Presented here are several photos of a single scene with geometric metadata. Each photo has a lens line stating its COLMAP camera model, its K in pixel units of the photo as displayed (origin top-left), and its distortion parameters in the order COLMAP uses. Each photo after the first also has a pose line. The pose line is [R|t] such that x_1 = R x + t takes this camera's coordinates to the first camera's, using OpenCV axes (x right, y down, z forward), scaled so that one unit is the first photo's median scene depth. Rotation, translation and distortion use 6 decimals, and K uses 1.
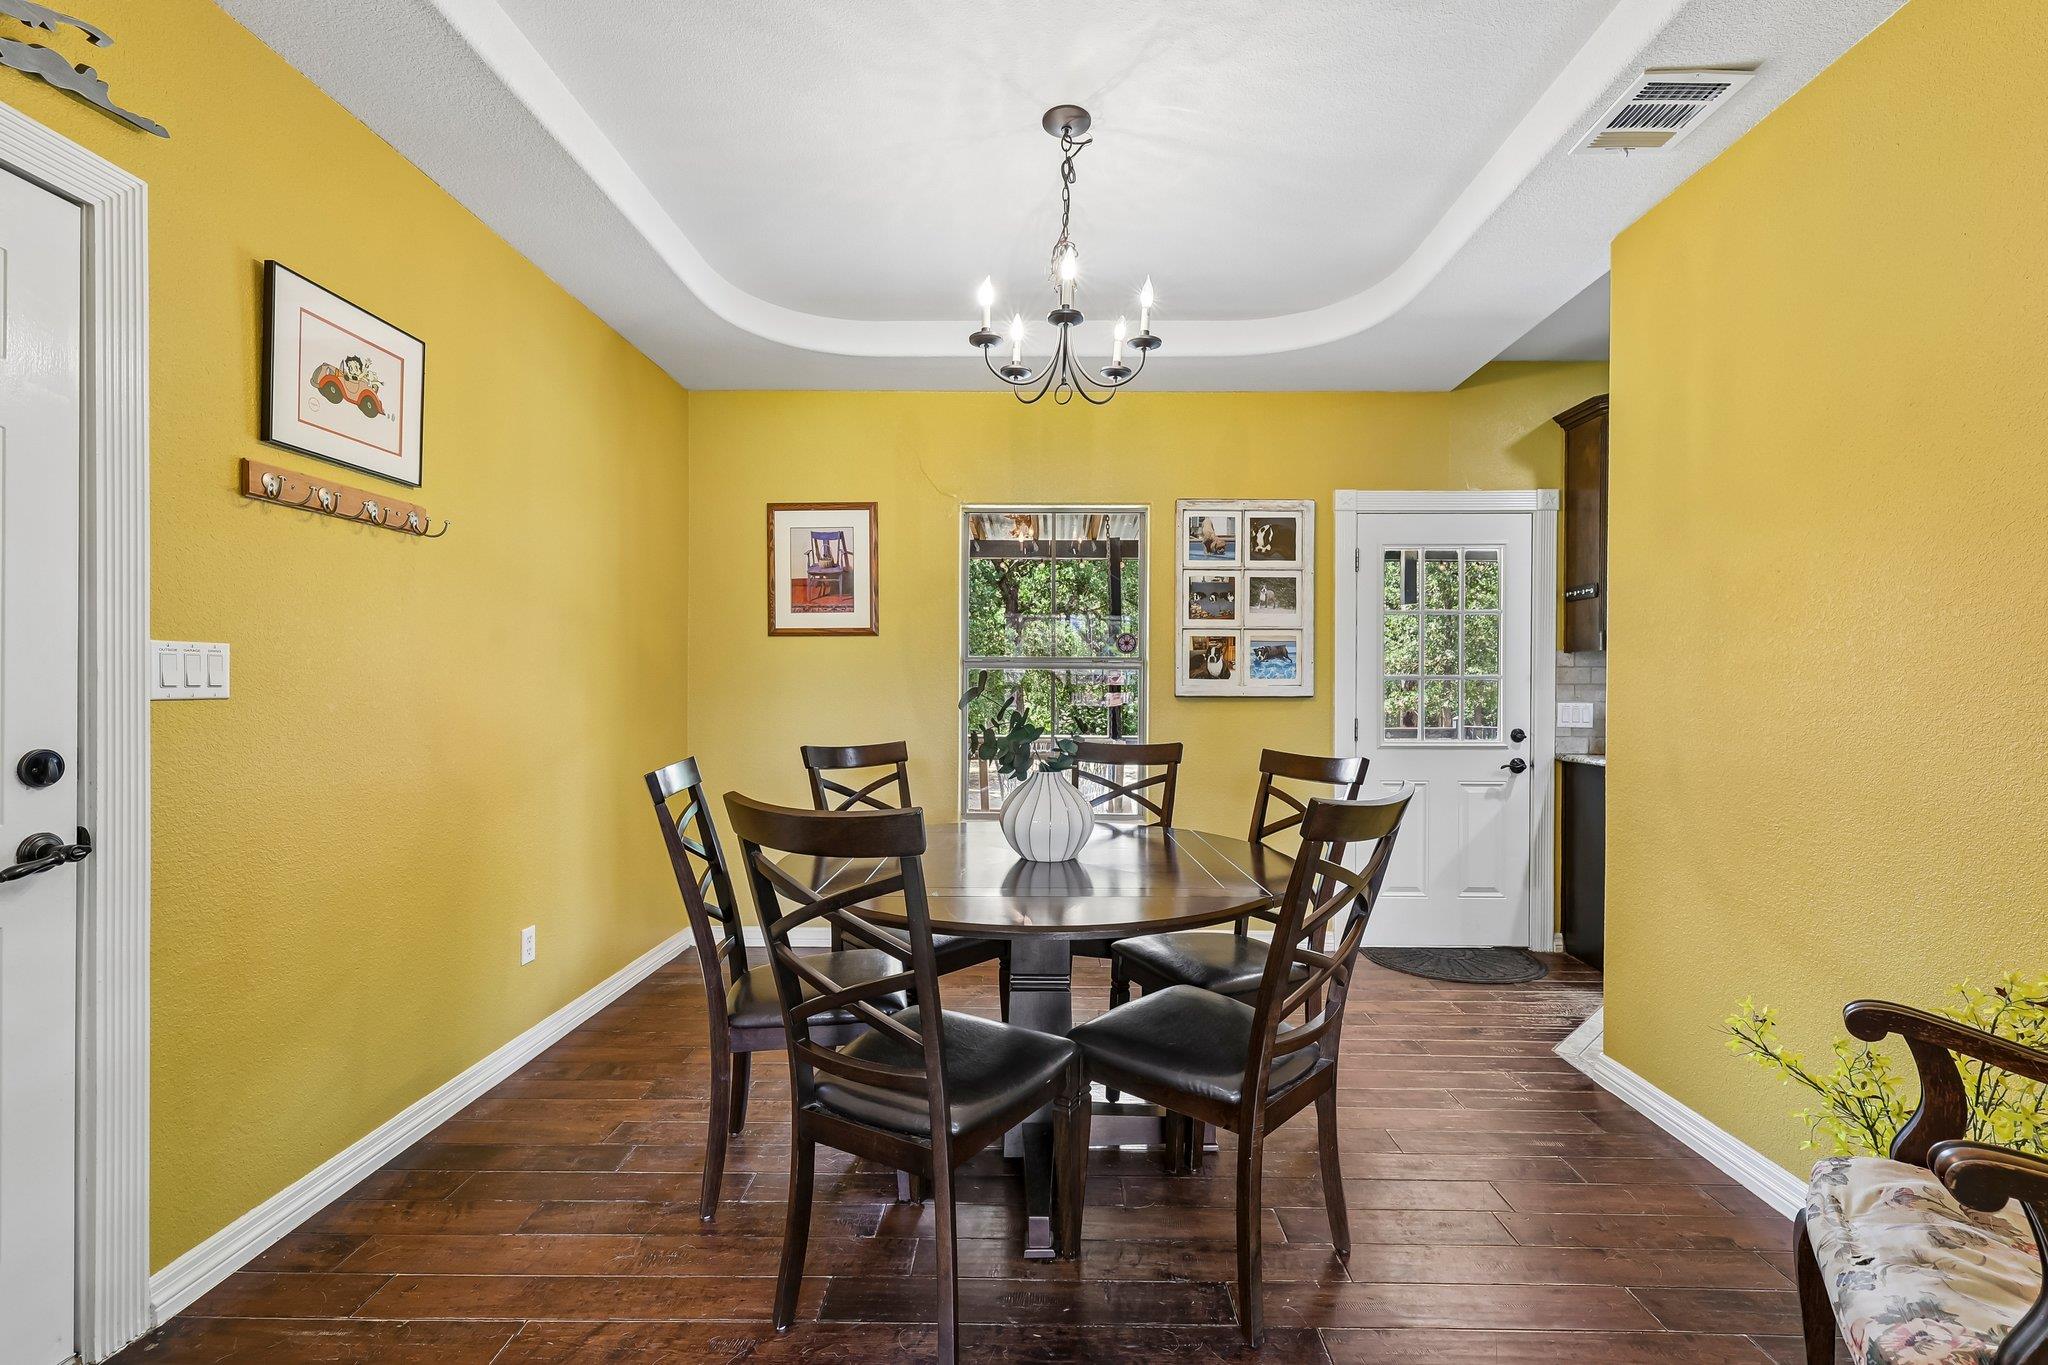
lens RADIAL K [[879.3, 0, 1031.3], [0, 879.3, 685.5], [0, 0, 1]] dist [-0.002001, 0.000568]
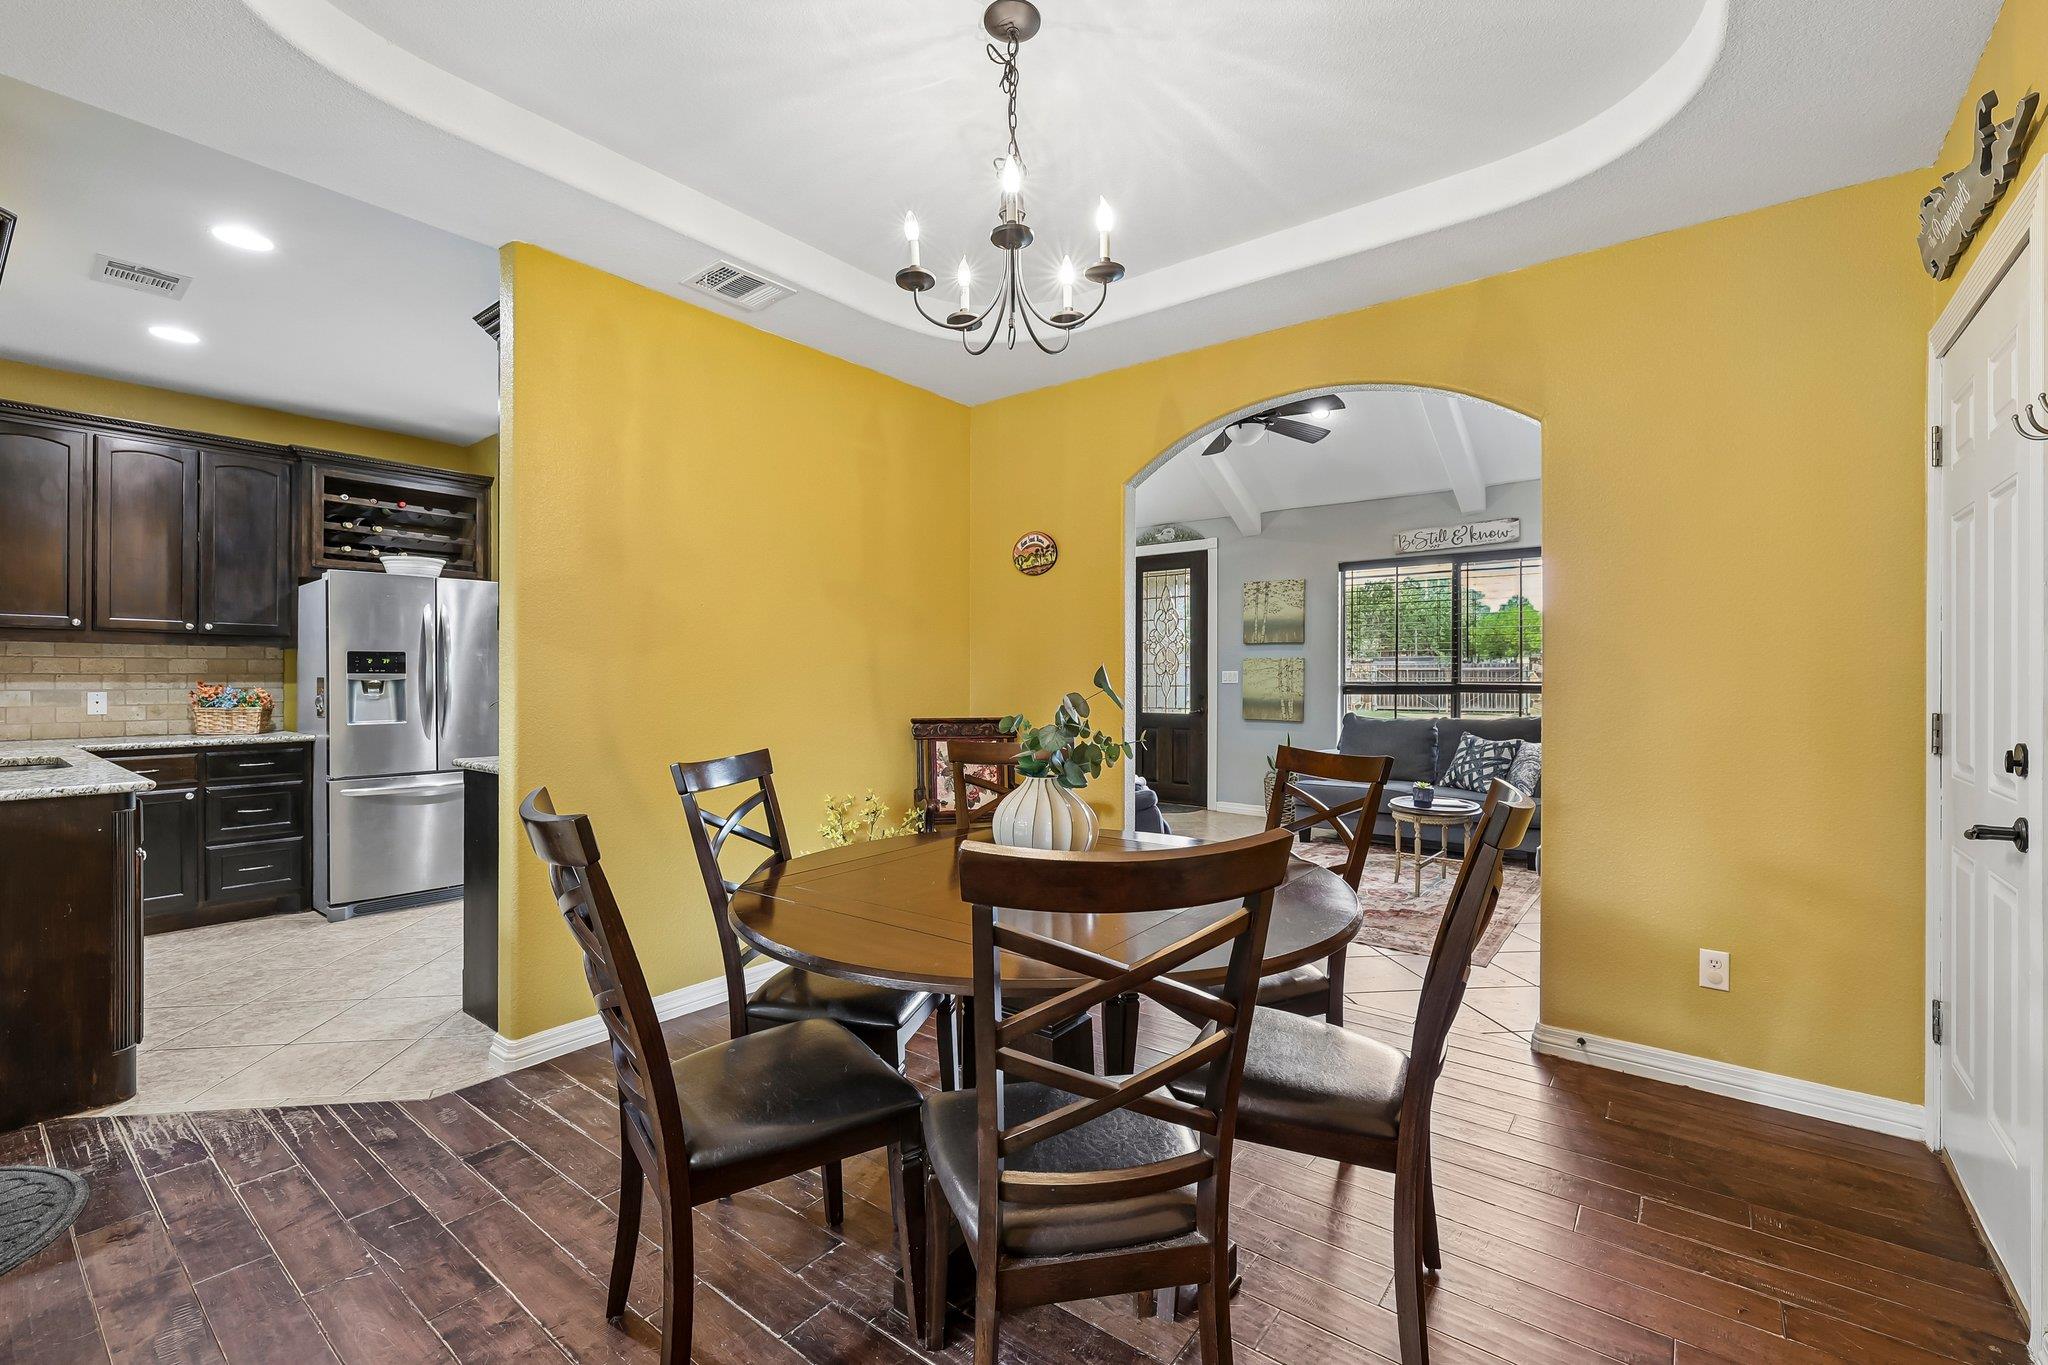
lens RADIAL K [[873.8, 0, 1026.1], [0, 873.8, 677.8], [0, 0, 1]] dist [0.001181, 0.000333]
pose [[-0.800572, -0.005586, 0.599210, -0.284492], [-0.008432, 0.999963, -0.001944, -0.001452], [-0.599177, -0.006608, -0.800589, 0.977328]]
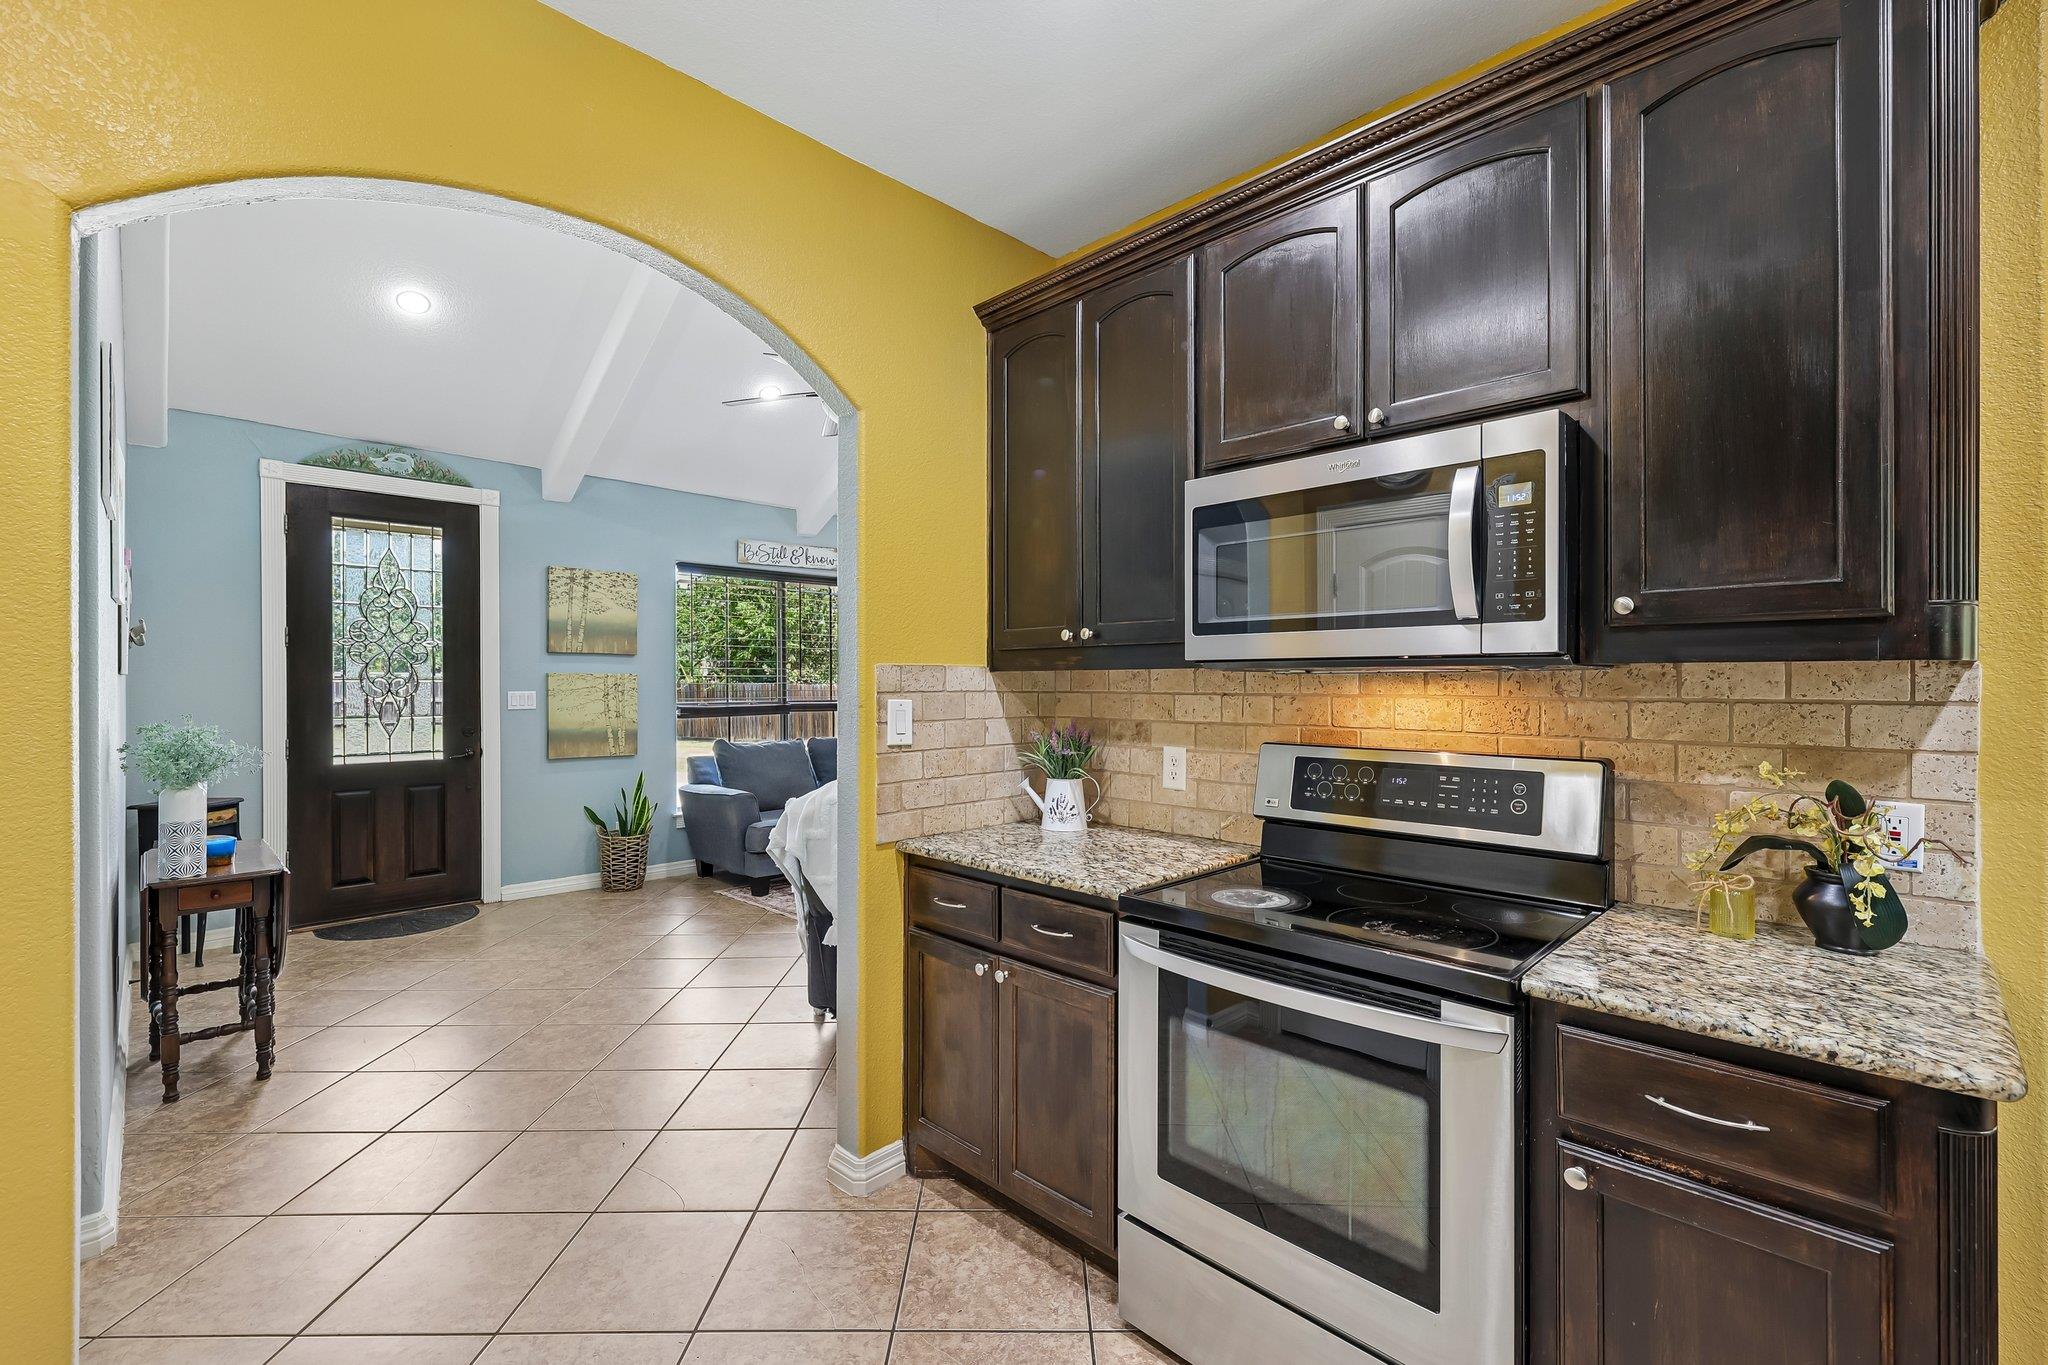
lens RADIAL K [[873.6, 0, 1029.5], [0, 873.6, 685.7], [0, 0, 1]] dist [-0.000504, 0.000367]
pose [[-0.690684, -0.002237, -0.723154, 0.981362], [-0.000010, 0.999995, -0.003084, -0.029693], [0.723157, -0.002123, -0.690680, 0.616965]]
